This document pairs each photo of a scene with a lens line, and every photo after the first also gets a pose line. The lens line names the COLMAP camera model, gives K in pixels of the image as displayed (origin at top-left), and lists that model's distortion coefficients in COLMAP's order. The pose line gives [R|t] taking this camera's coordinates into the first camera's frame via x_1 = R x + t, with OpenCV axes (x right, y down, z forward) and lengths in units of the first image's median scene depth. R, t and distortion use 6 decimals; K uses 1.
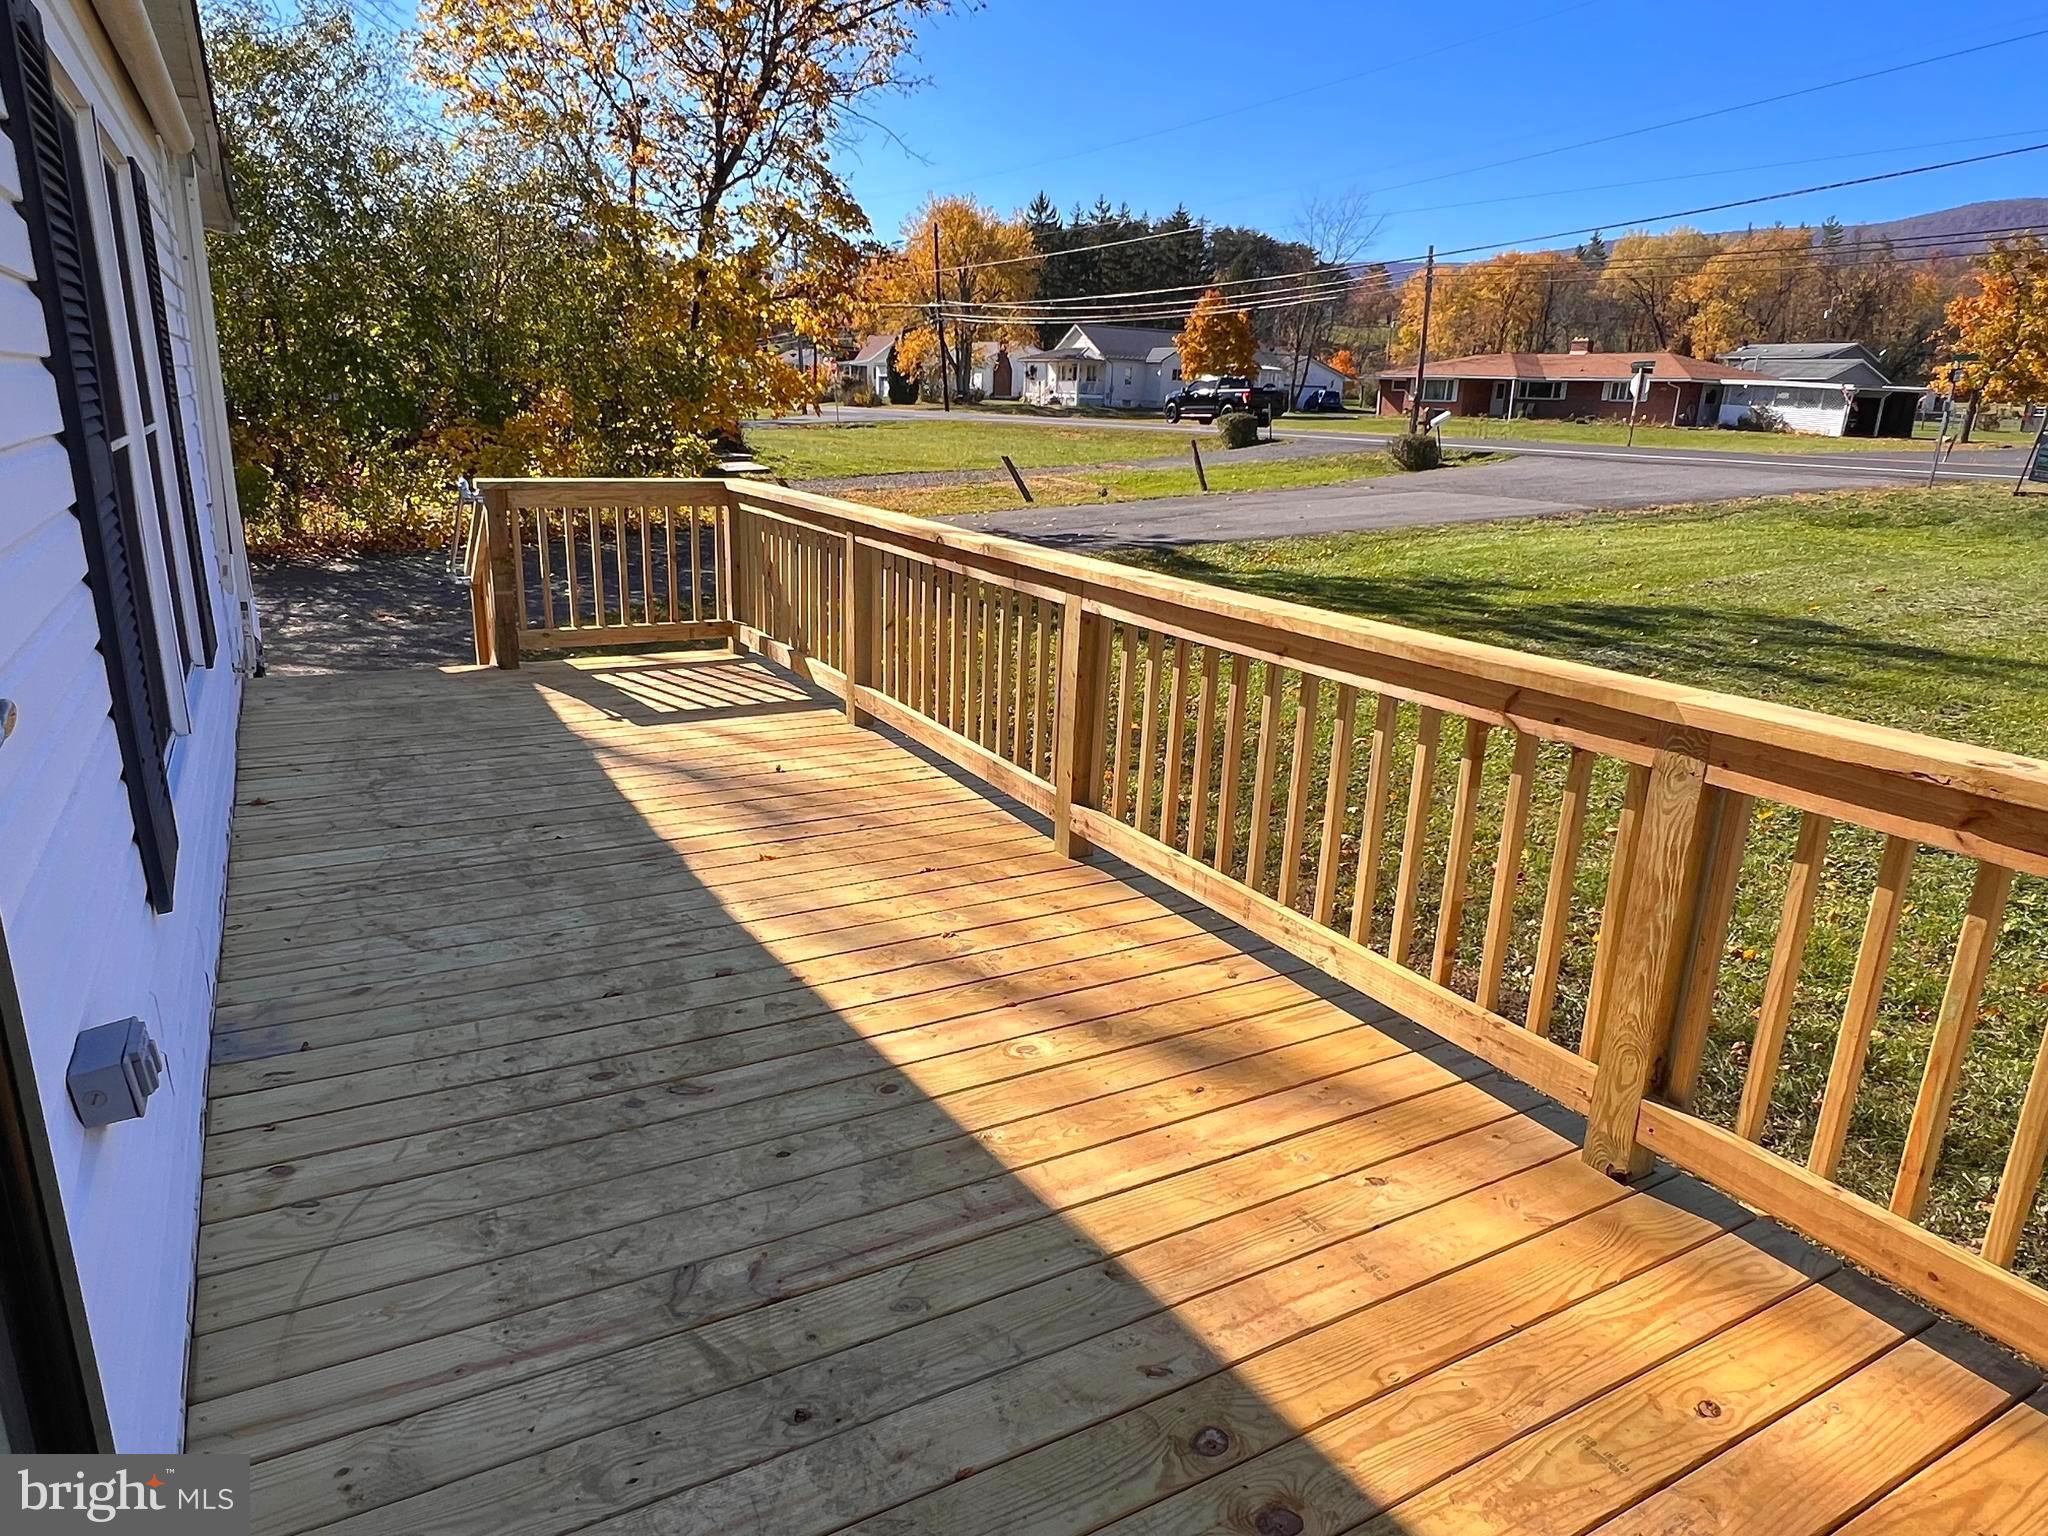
lens RADIAL K [[1267.2, 0, 1019.9], [0, 1267.2, 767.7], [0, 0, 1]] dist [0.000356, -0.000474]
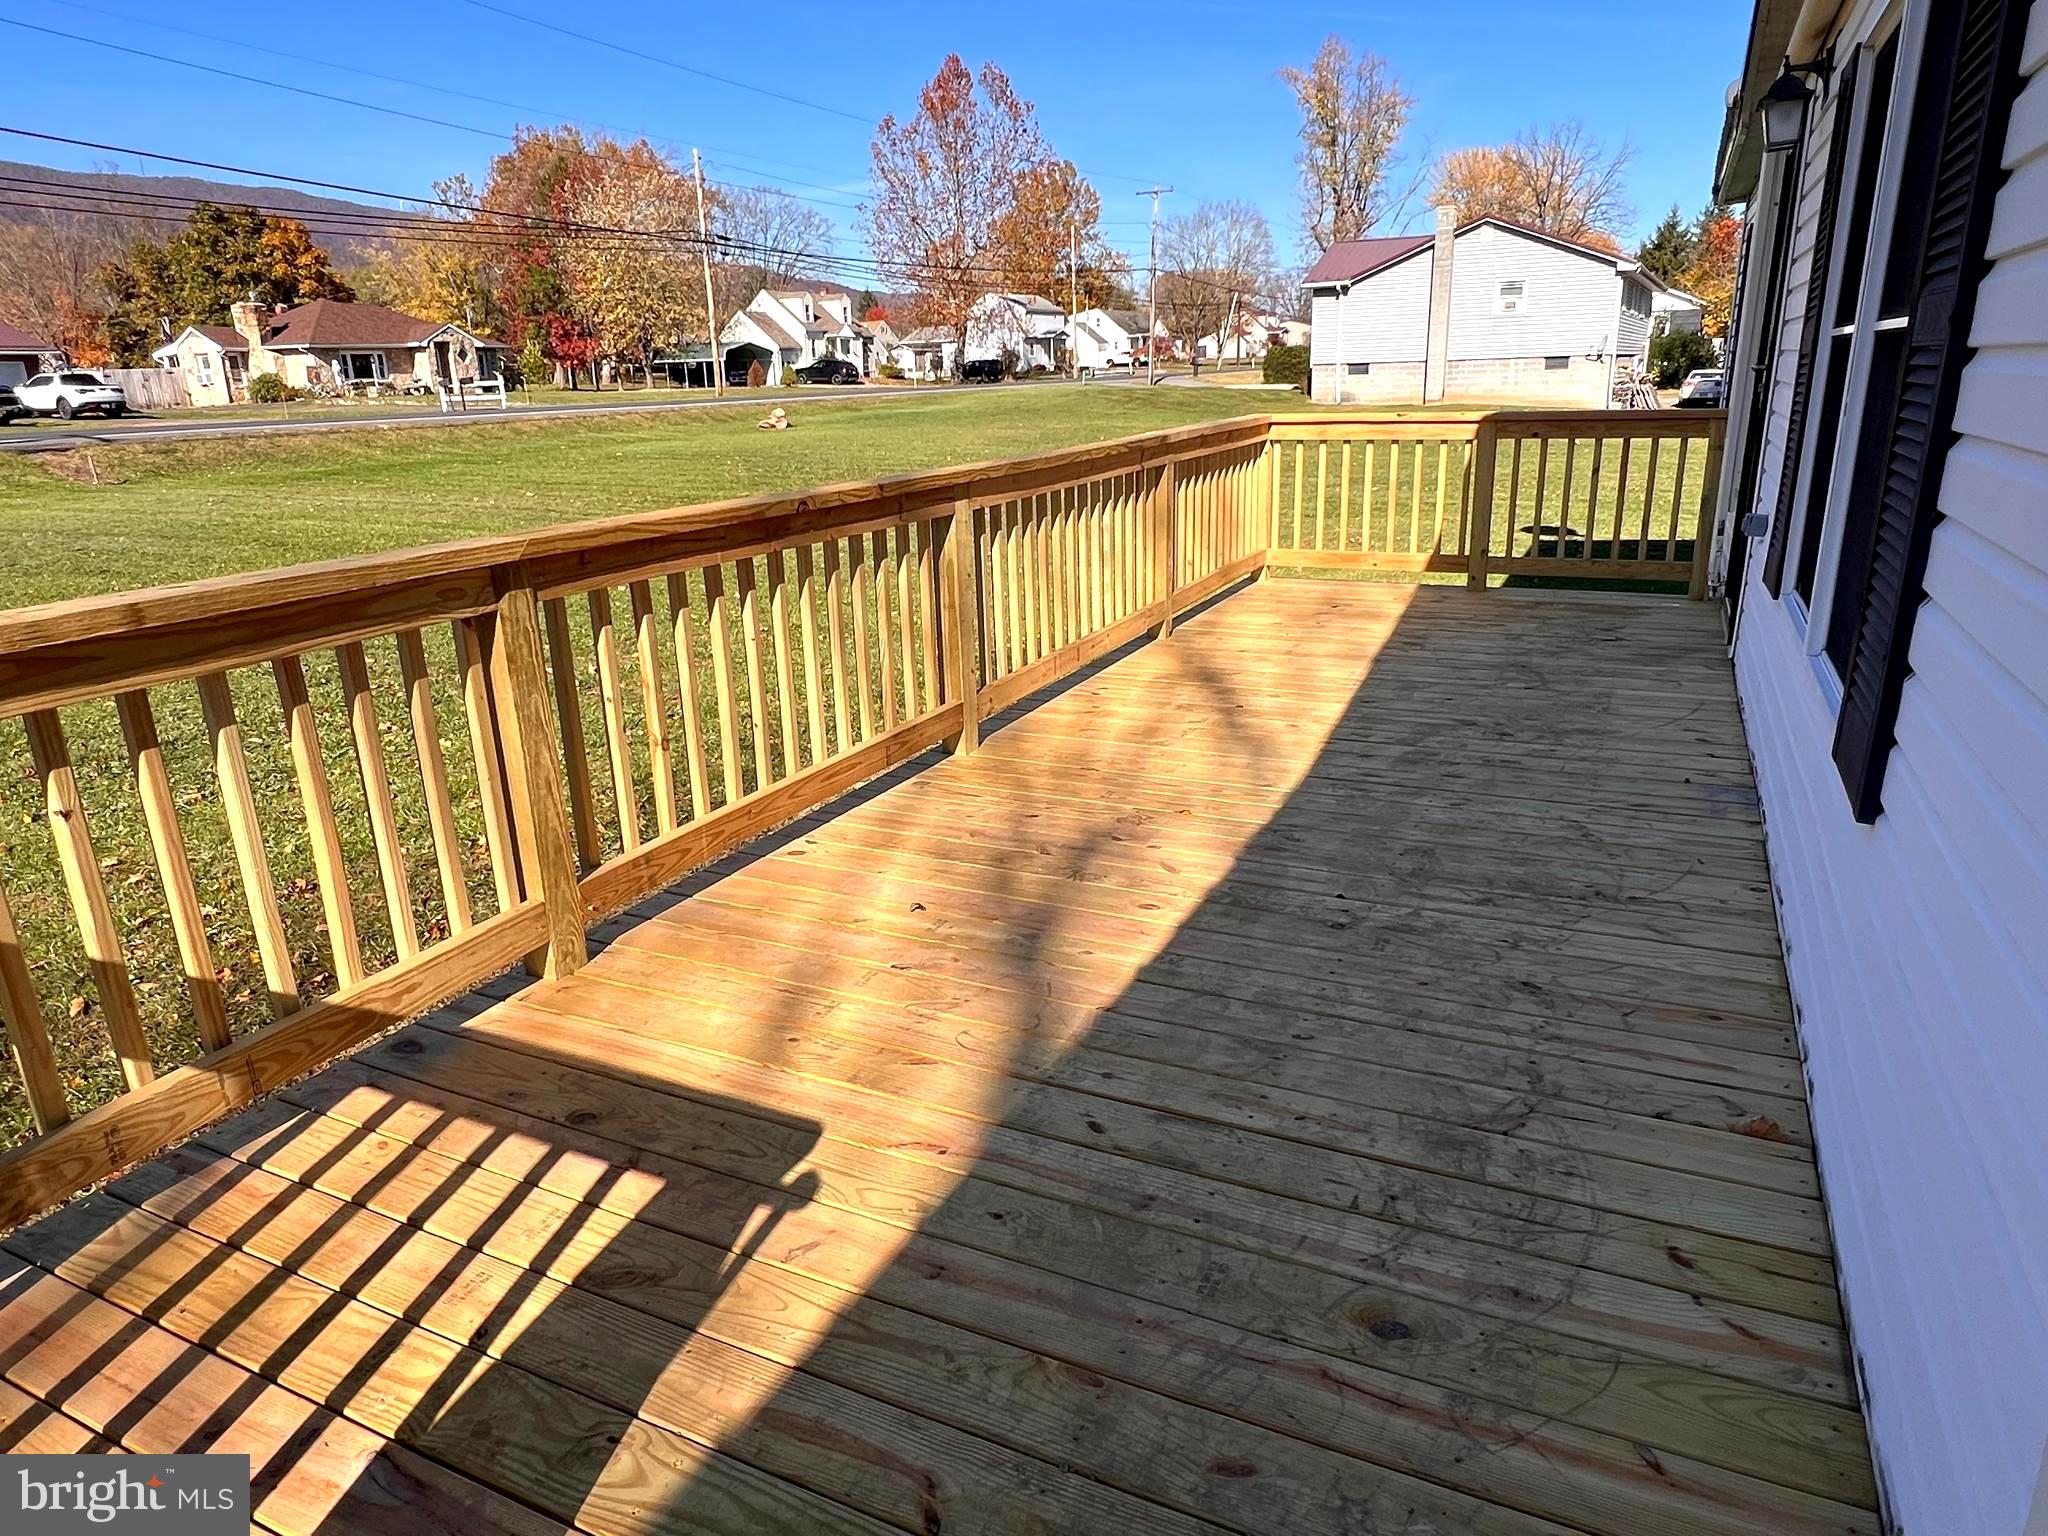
lens RADIAL K [[1267.2, 0, 1021.8], [0, 1267.2, 771.4], [0, 0, 1]] dist [0.000356, -0.000474]
pose [[-0.562930, -0.255003, 0.786182, -0.839355], [0.251375, 0.853328, 0.456774, -0.398287], [-0.787350, 0.454759, -0.416263, 1.452467]]
